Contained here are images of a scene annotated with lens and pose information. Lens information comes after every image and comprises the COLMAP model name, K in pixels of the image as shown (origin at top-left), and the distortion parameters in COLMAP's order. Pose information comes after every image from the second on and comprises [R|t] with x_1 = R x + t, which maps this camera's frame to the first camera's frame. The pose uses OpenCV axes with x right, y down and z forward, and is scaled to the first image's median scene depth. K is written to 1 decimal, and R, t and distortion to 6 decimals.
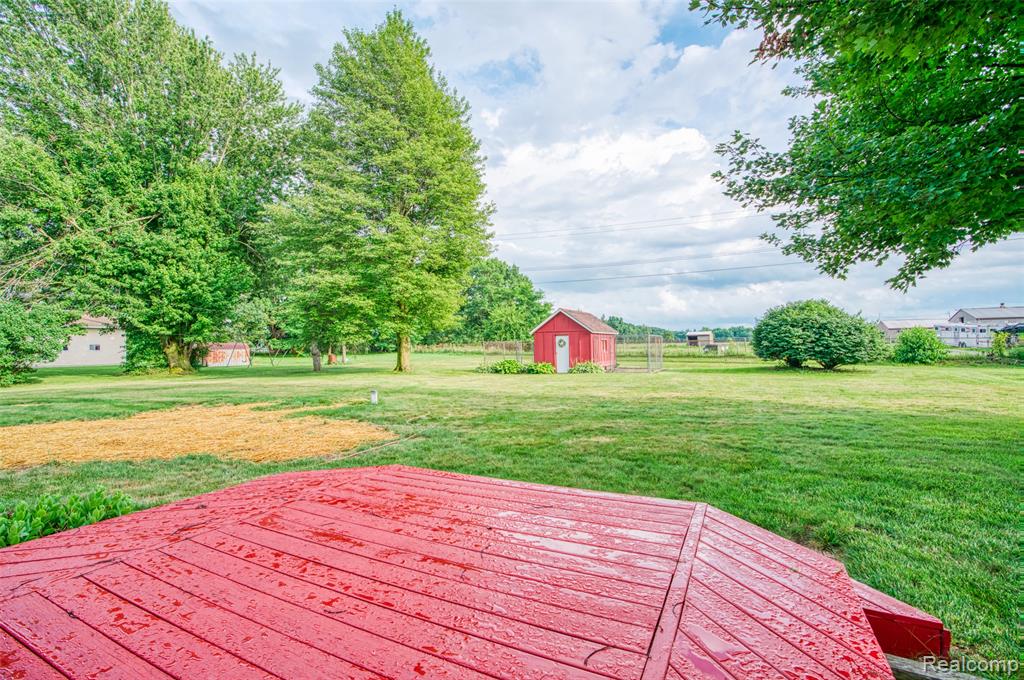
lens RADIAL K [[462.0, 0, 512.0], [0, 462.0, 340.0], [0, 0, 1]] dist [-0.000176, -0.000010]
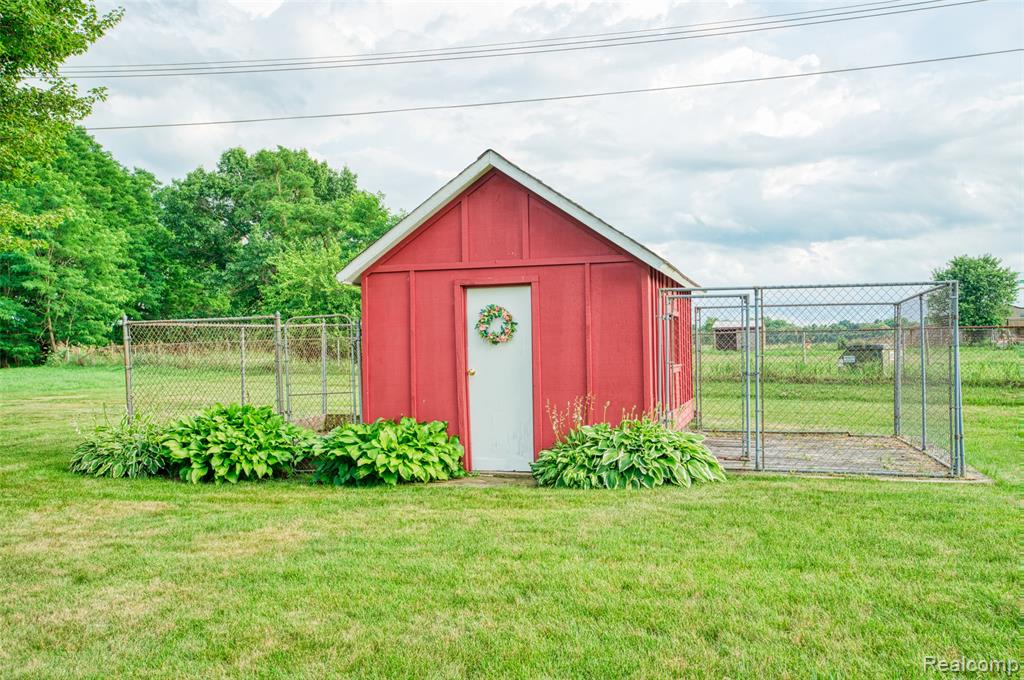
lens RADIAL K [[915.2, 0, 512.0], [0, 915.2, 340.0], [0, 0, 1]] dist [-0.000517, 0.000039]
pose [[0.984486, 0.014587, 0.174853, 0.042535], [-0.013854, 0.999889, -0.005411, 0.014934], [-0.174913, 0.002905, 0.984580, 0.586200]]
